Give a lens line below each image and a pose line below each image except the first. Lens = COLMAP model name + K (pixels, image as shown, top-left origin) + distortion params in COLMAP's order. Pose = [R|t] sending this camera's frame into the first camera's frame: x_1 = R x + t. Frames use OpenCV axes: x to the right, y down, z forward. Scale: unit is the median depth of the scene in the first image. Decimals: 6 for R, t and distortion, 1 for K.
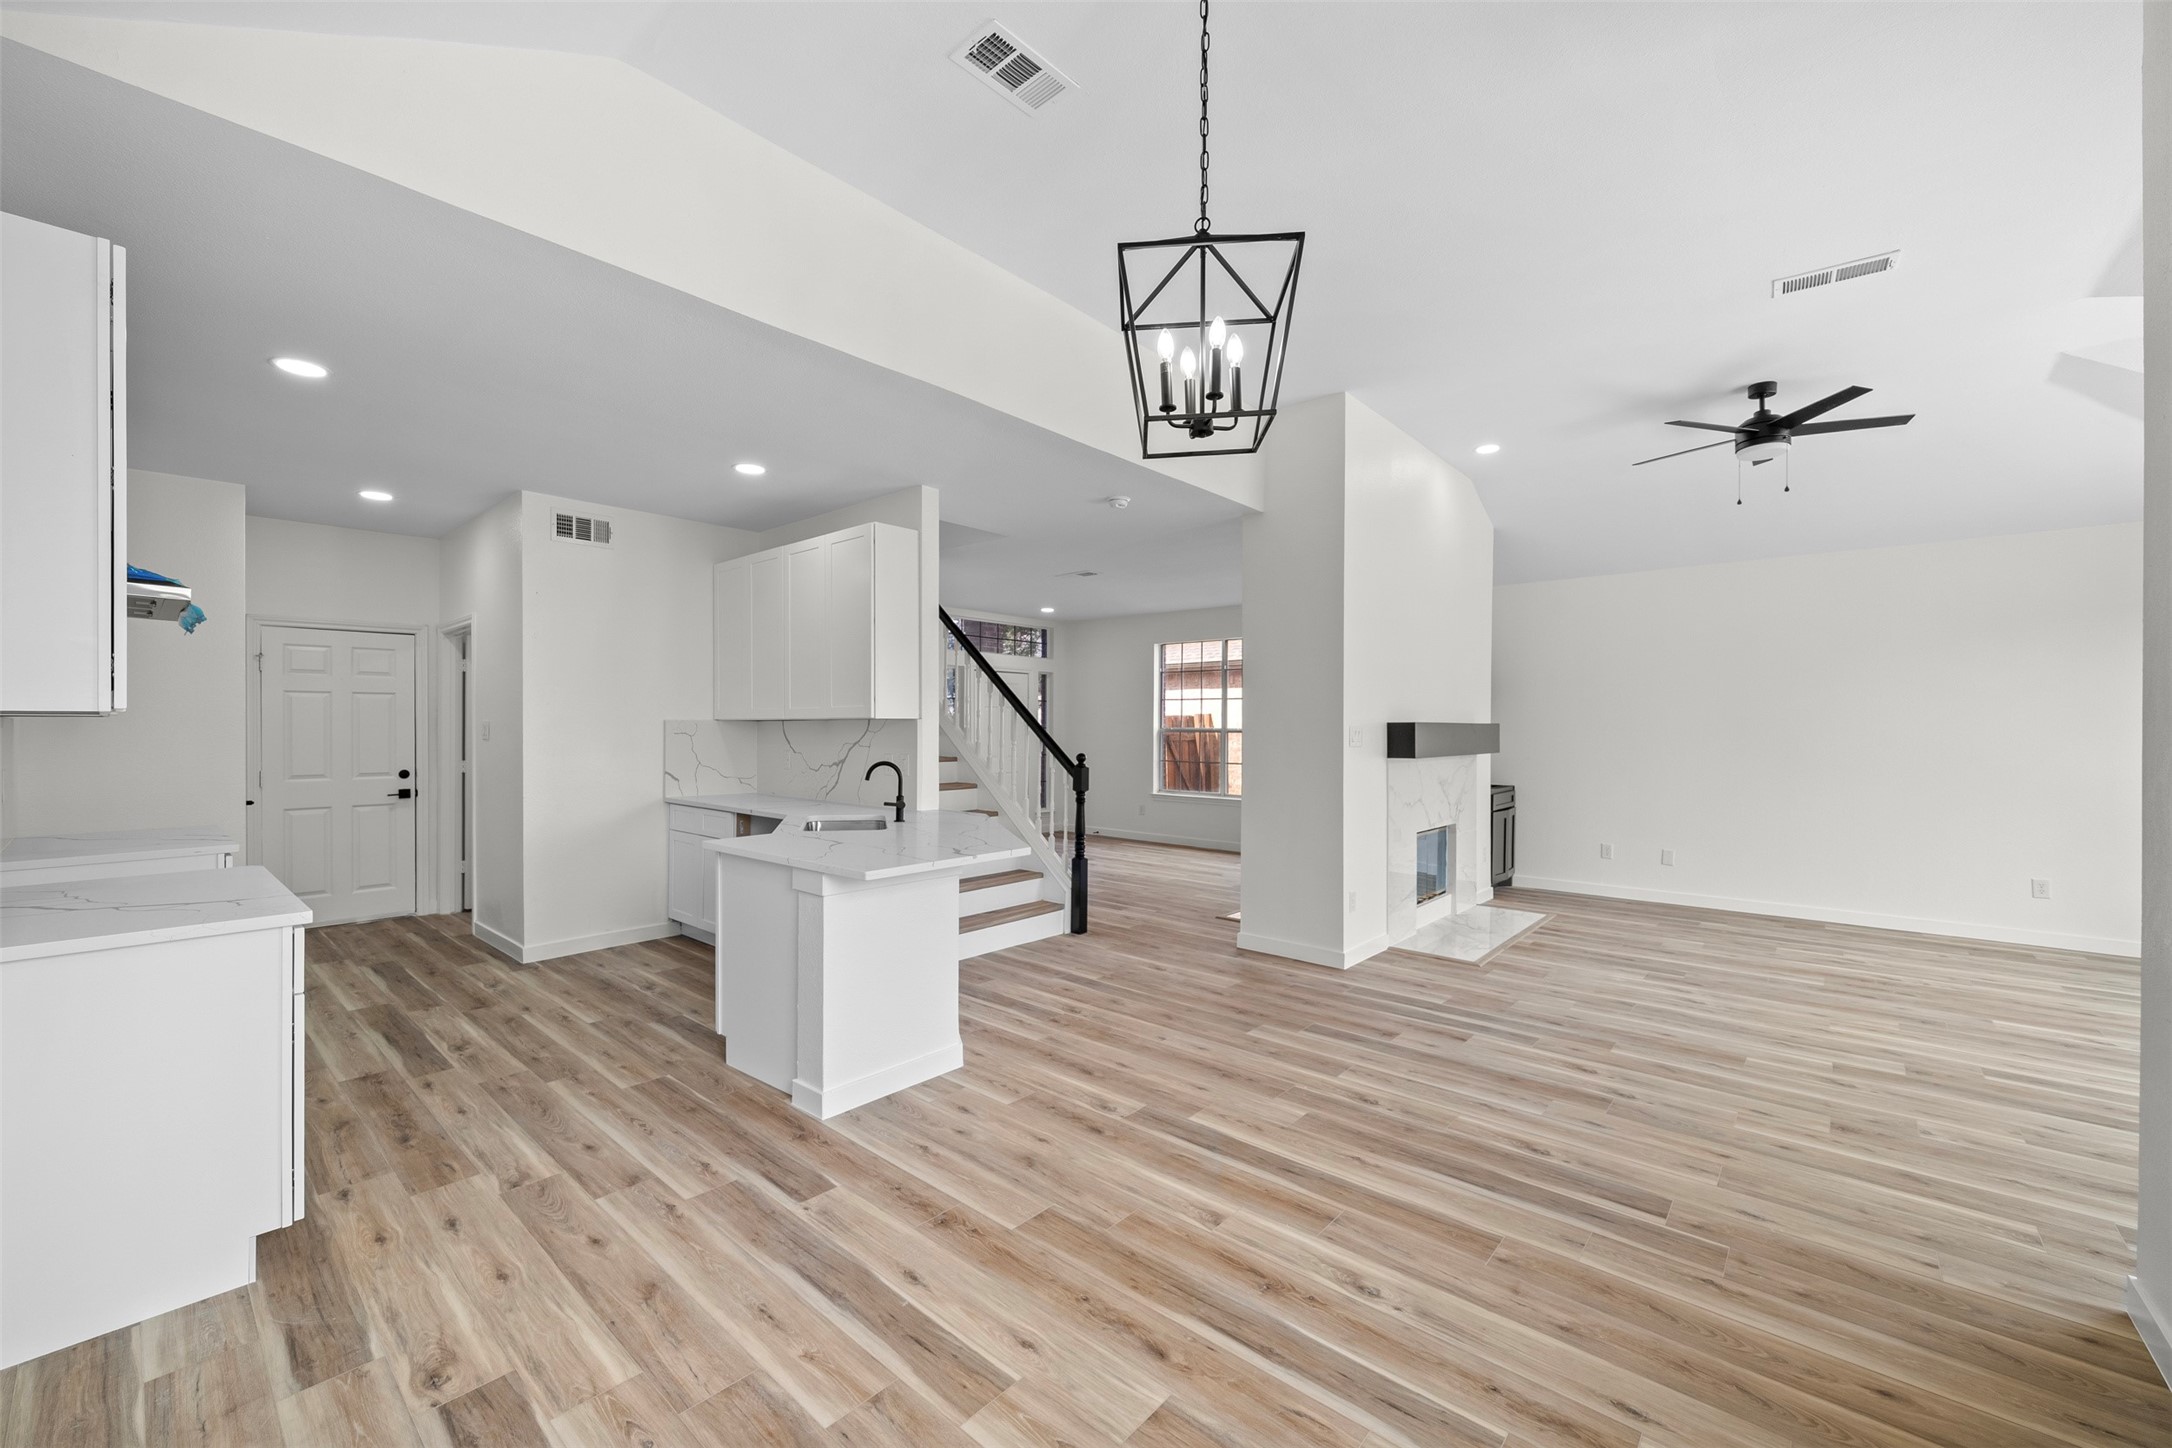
lens RADIAL K [[853.8, 0, 1086.0], [0, 853.8, 724.0], [0, 0, 1]] dist [-0.002234, 0.000010]
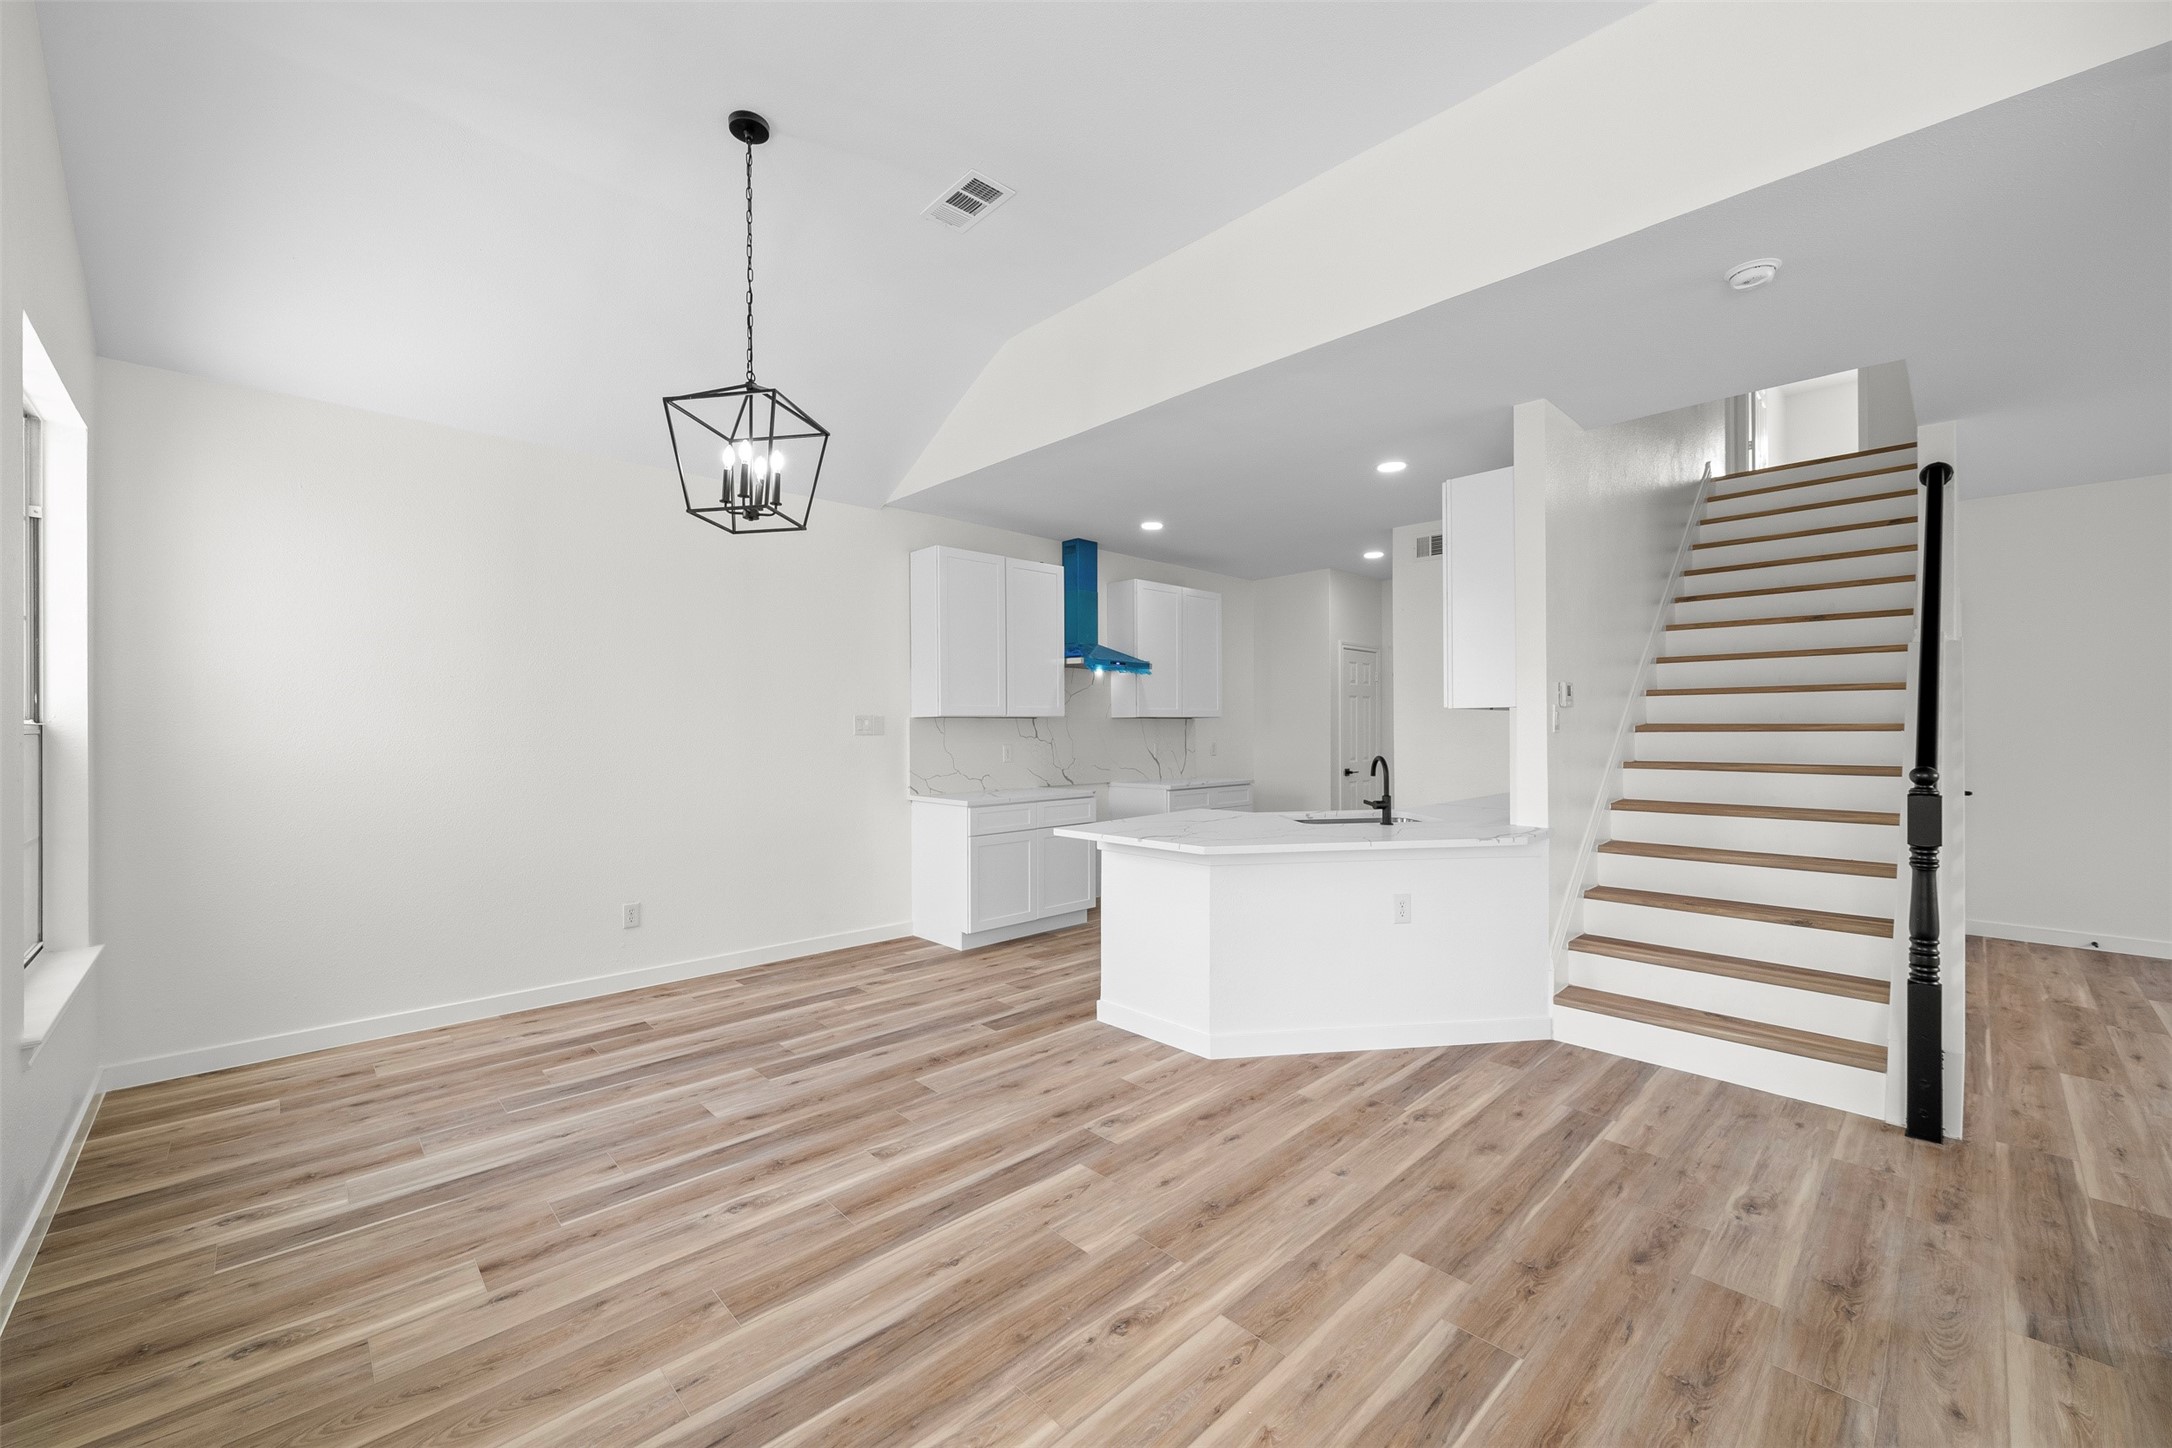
lens RADIAL K [[856.4, 0, 1078.9], [0, 856.4, 725.8], [0, 0, 1]] dist [-0.000102, 0.000391]
pose [[-0.088566, -0.004145, -0.996062, 0.704737], [0.007413, 0.999961, -0.004821, 0.012962], [0.996043, -0.007811, -0.088531, 0.765536]]
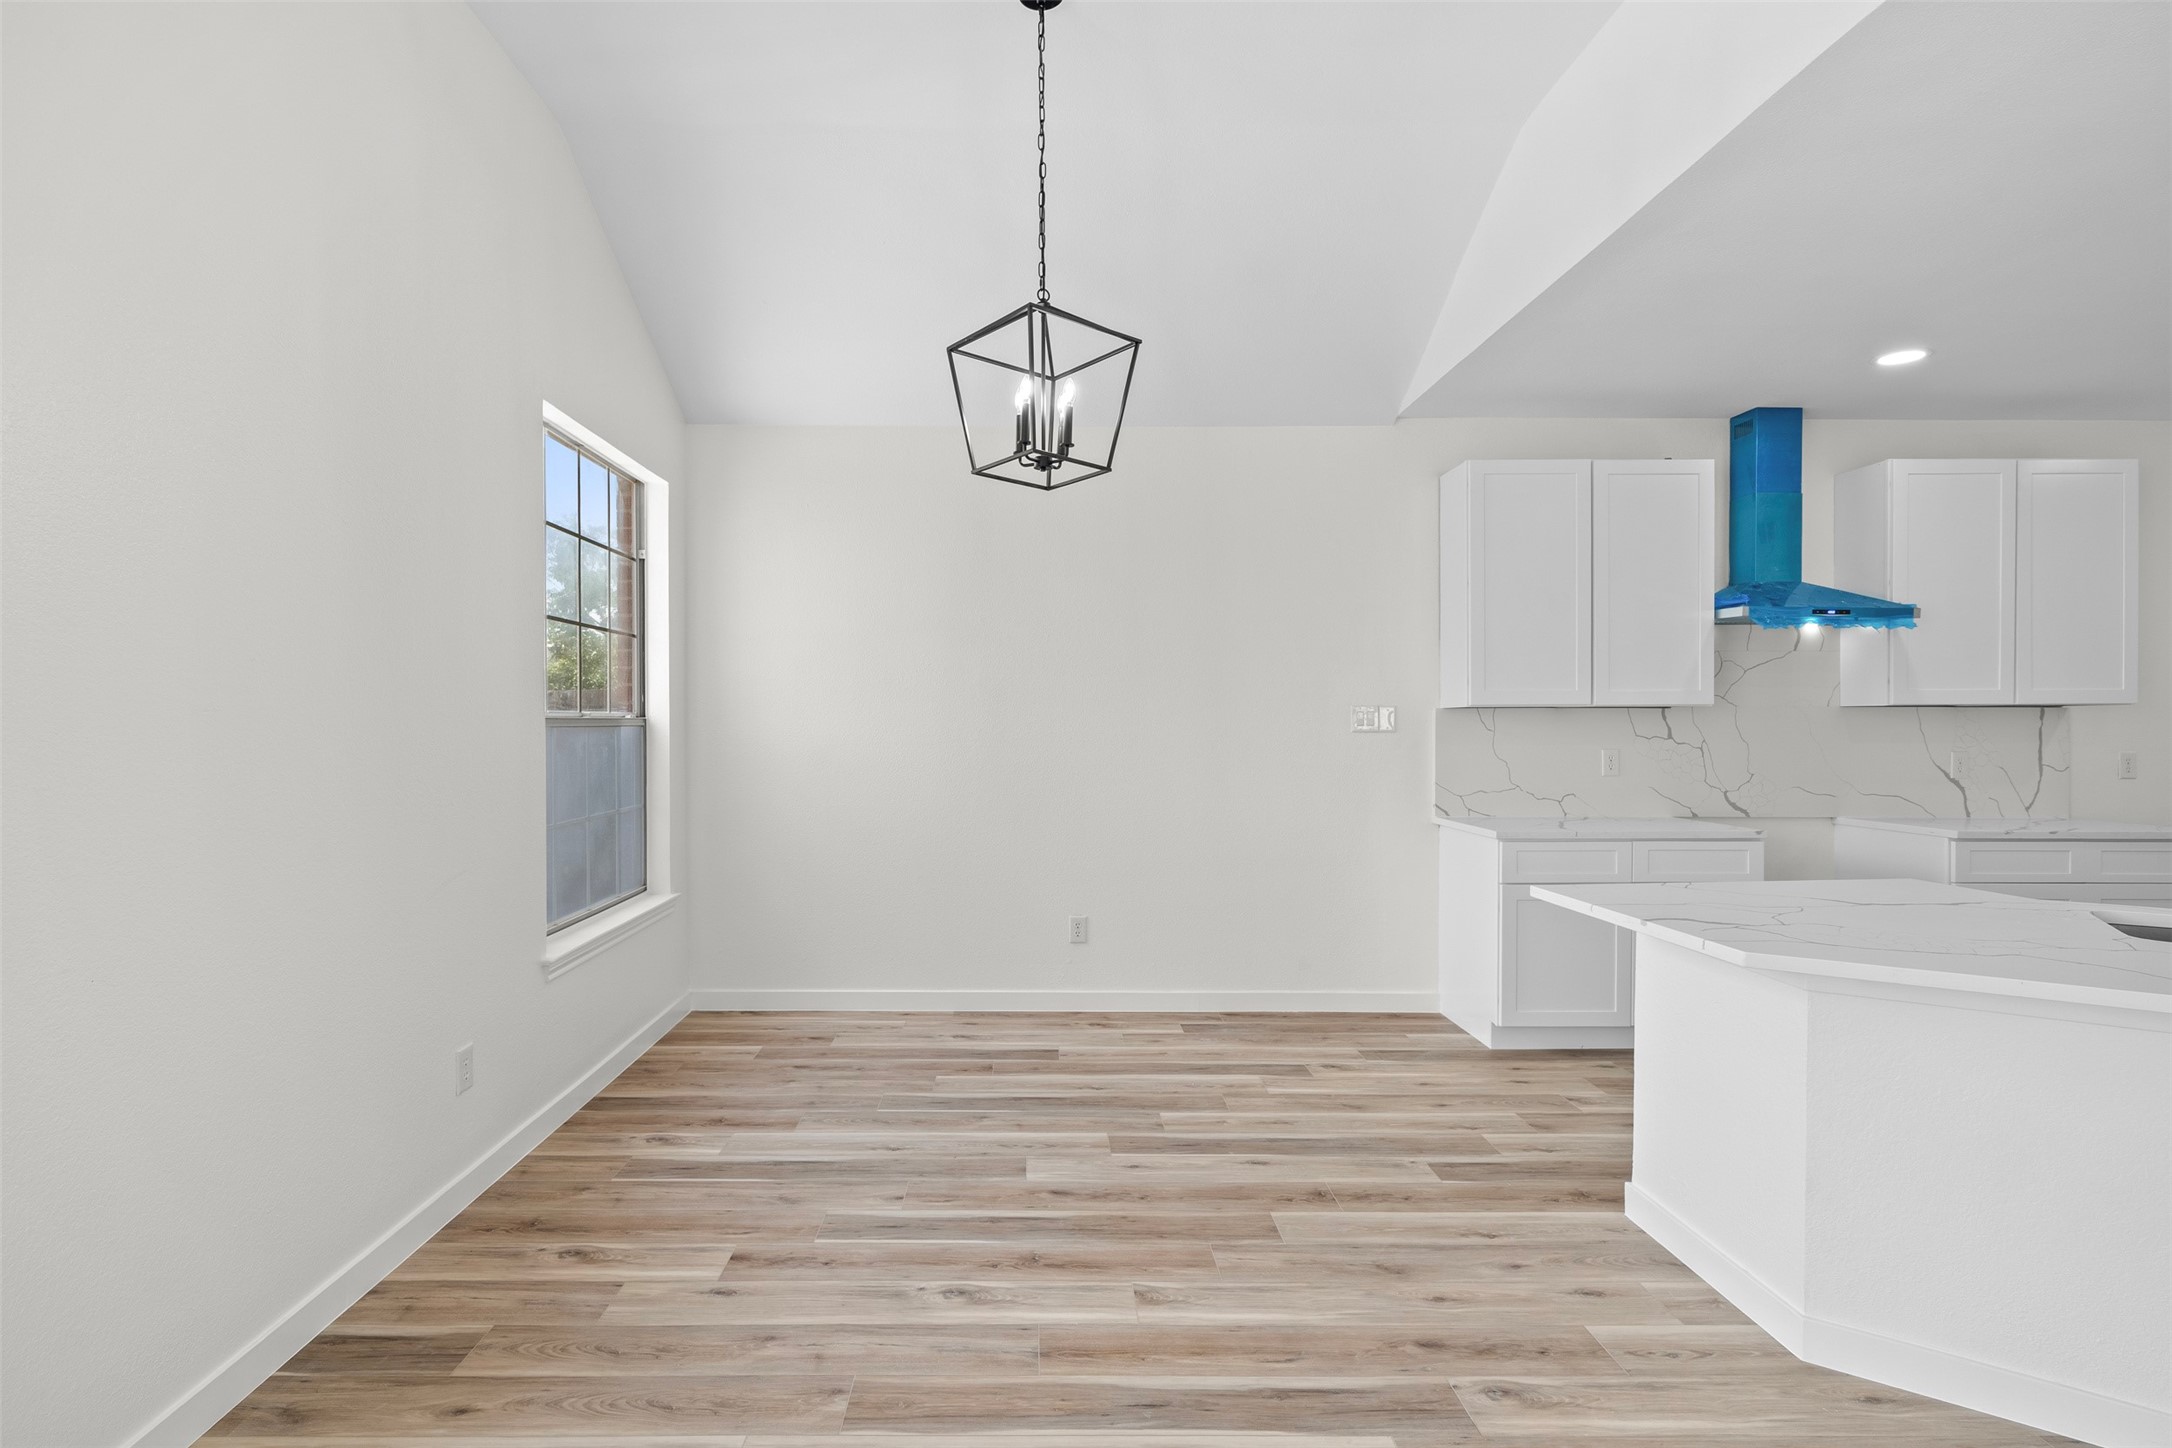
lens RADIAL K [[1038.8, 0, 1034.1], [0, 1038.8, 733.1], [0, 0, 1]] dist [0.003938, 0.000031]
pose [[-0.749420, 0.004635, -0.662078, 0.508955], [0.000927, 0.999982, 0.005951, 0.011935], [0.662094, 0.003846, -0.749411, 0.949368]]
